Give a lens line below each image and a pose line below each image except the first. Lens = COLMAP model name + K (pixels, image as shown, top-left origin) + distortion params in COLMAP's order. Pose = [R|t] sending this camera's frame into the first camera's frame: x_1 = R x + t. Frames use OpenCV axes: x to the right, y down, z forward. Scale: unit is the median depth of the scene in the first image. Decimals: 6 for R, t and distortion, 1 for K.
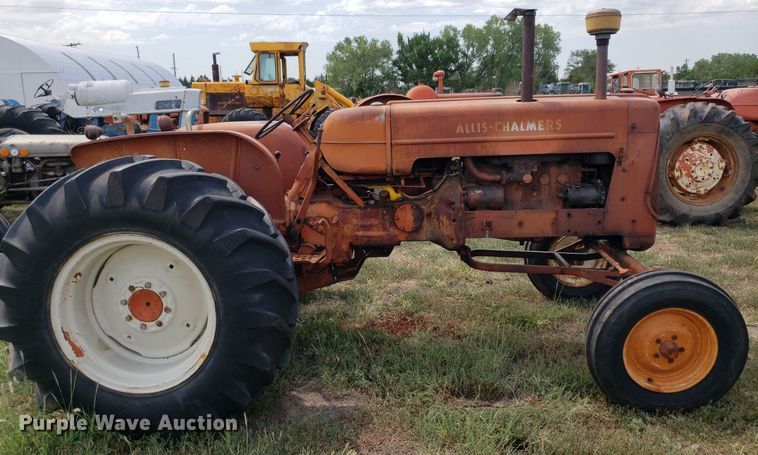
lens RADIAL K [[610.4, 0, 388.1], [0, 610.4, 191.7], [0, 0, 1]] dist [0.021588, -0.001568]
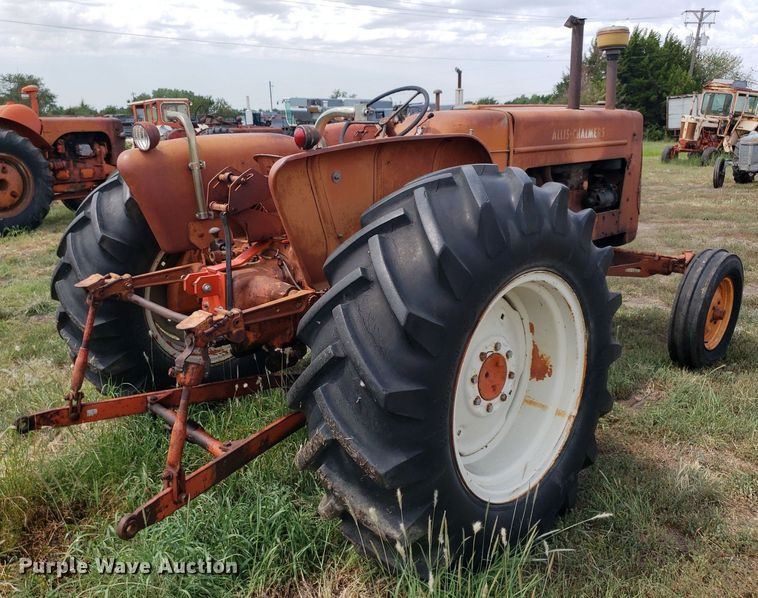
lens RADIAL K [[696.7, 0, 358.4], [0, 696.7, 253.9], [0, 0, 1]] dist [-0.001990, 0.002289]
pose [[0.699582, -0.113022, 0.705557, -0.877366], [0.101723, 0.993108, 0.058222, -0.013636], [-0.707275, 0.031041, 0.706257, 0.449434]]
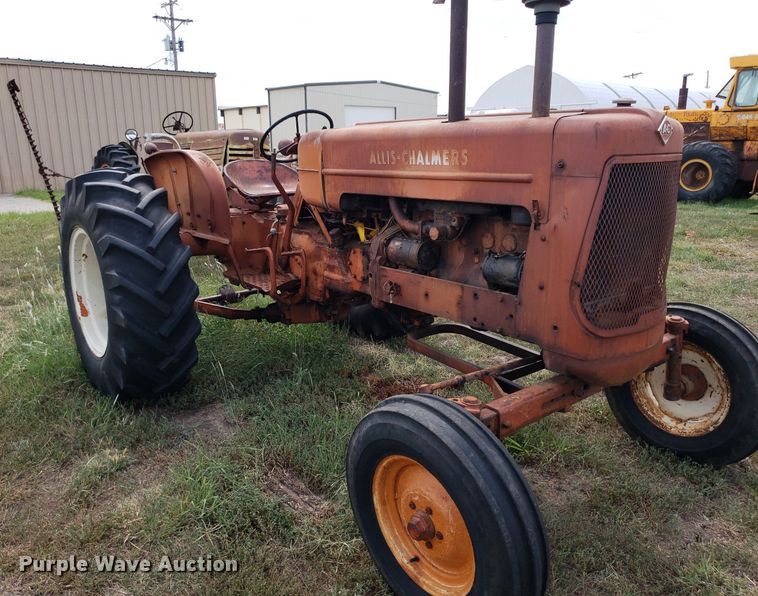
lens RADIAL K [[631.1, 0, 379.1], [0, 631.1, 289.1], [0, 0, 1]] dist [0.042621, -0.004755]
pose [[0.645634, 0.189582, -0.739740, 0.742122], [-0.121793, 0.981858, 0.145333, -0.057063], [0.753872, -0.003736, 0.657010, 0.471550]]
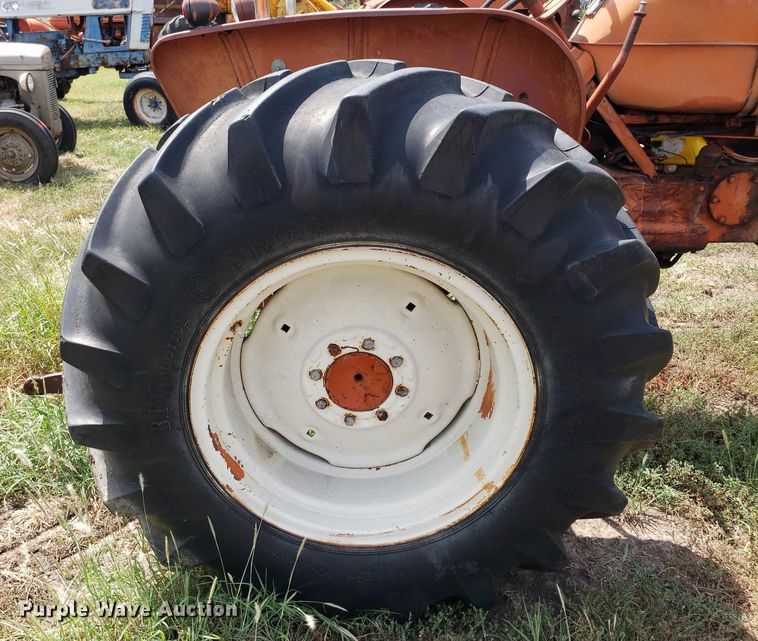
lens RADIAL K [[690.9, 0, 310.2], [0, 690.9, 321.0], [0, 0, 1]] dist [0.059141, -0.004843]
pose [[0.999820, 0.018930, 0.001307, -0.363809], [-0.018624, 0.965812, 0.258572, -0.006272], [0.003633, -0.258550, 0.965991, 0.388910]]
